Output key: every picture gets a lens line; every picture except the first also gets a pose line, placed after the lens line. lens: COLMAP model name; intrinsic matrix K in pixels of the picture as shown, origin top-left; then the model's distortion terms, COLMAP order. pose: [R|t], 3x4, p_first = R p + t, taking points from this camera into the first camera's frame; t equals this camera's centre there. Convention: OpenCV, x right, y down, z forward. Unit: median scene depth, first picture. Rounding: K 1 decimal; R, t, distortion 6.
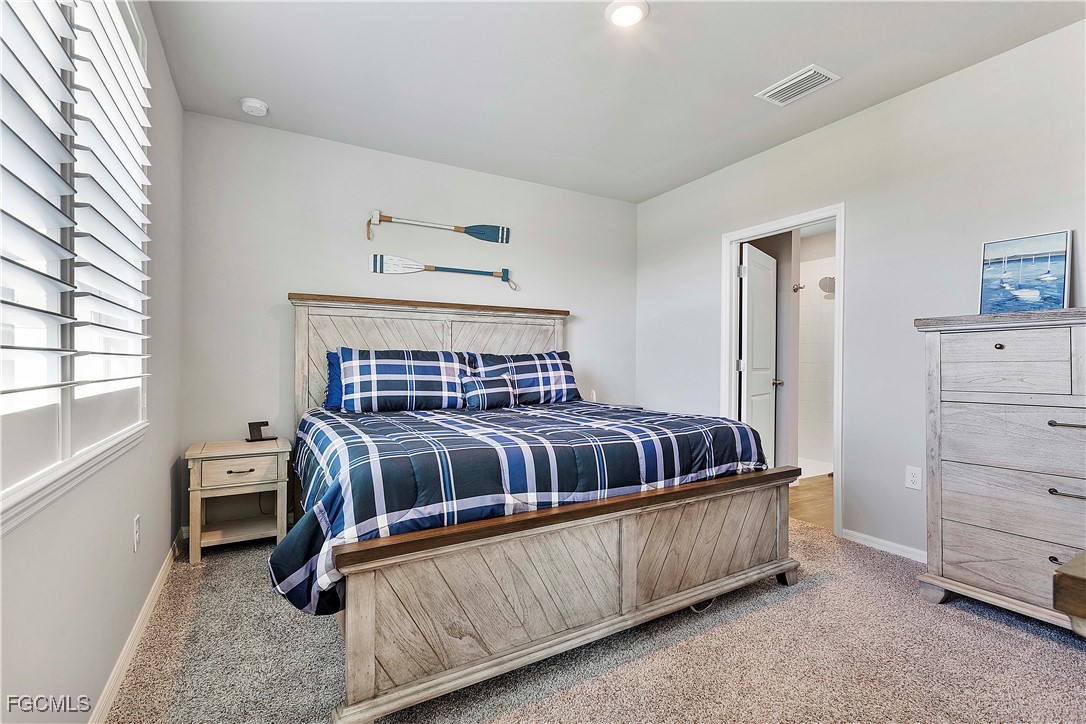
lens RADIAL K [[492.6, 0, 543.1], [0, 492.6, 359.3], [0, 0, 1]] dist [-0.000376, -0.000073]
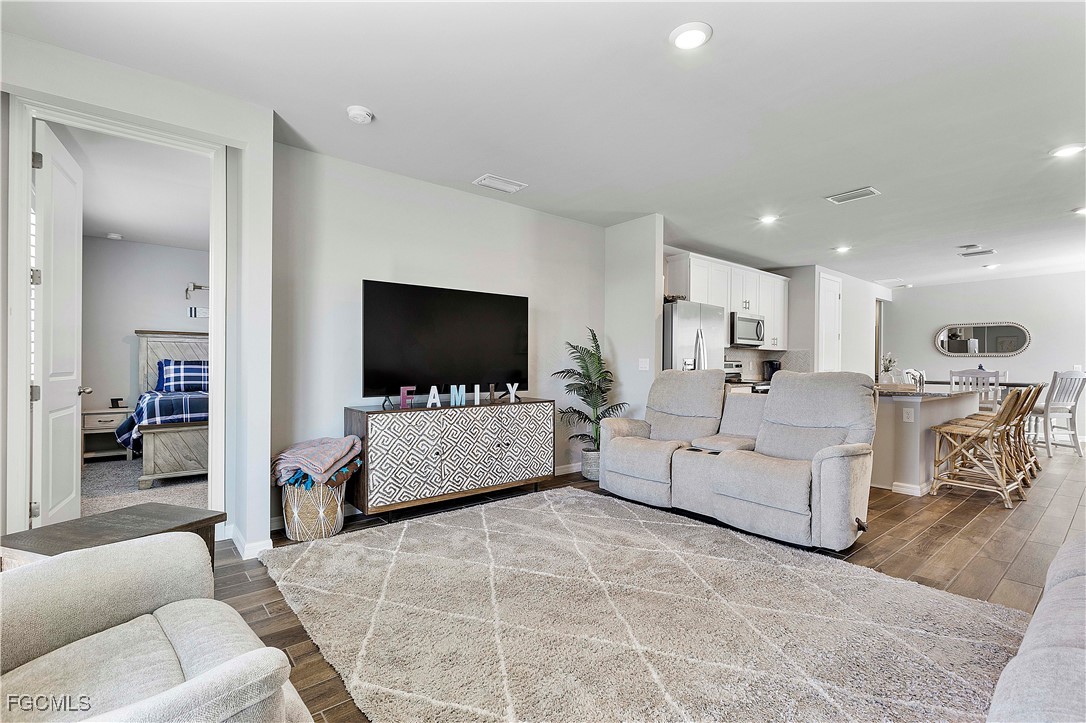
lens RADIAL K [[492.6, 0, 543.8], [0, 492.6, 367.9], [0, 0, 1]] dist [-0.000376, -0.000073]
pose [[0.985567, 0.000990, 0.169283, 0.759672], [-0.001693, 0.999991, 0.004009, 0.000684], [-0.169277, -0.004238, 0.985559, -1.206985]]
